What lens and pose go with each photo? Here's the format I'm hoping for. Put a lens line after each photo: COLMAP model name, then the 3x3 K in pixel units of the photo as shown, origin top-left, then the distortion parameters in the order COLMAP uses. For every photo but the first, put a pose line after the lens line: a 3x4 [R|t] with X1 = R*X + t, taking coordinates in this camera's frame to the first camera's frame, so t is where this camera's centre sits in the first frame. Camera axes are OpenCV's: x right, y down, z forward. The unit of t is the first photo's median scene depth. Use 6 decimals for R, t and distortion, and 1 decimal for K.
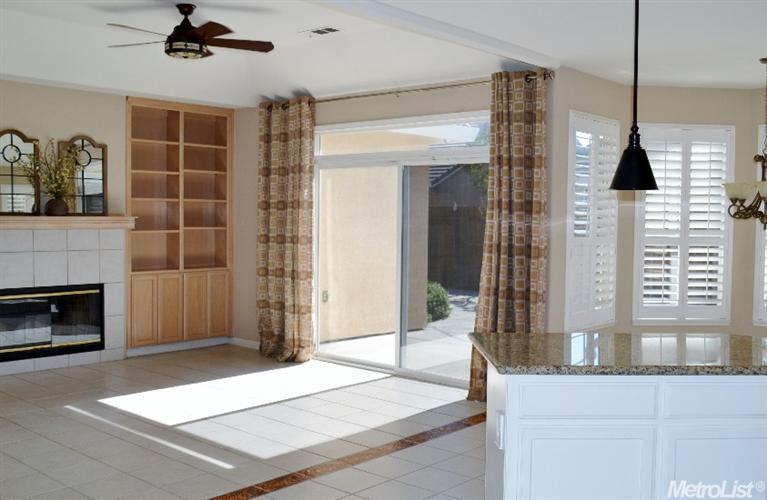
lens RADIAL K [[818.0, 0, 383.6], [0, 818.0, 256.0], [0, 0, 1]] dist [-0.050110, 0.000000]
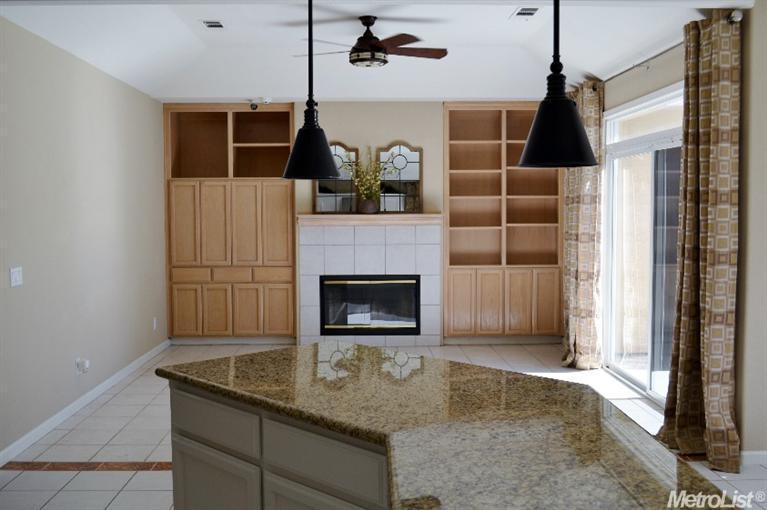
lens RADIAL K [[798.6, 0, 383.9], [0, 798.6, 248.2], [0, 0, 1]] dist [0.010647, 0.000000]
pose [[0.694467, 0.021424, -0.719205, 0.393671], [-0.023055, 0.999706, 0.007518, -0.009140], [0.719155, 0.011360, 0.694757, 0.211969]]
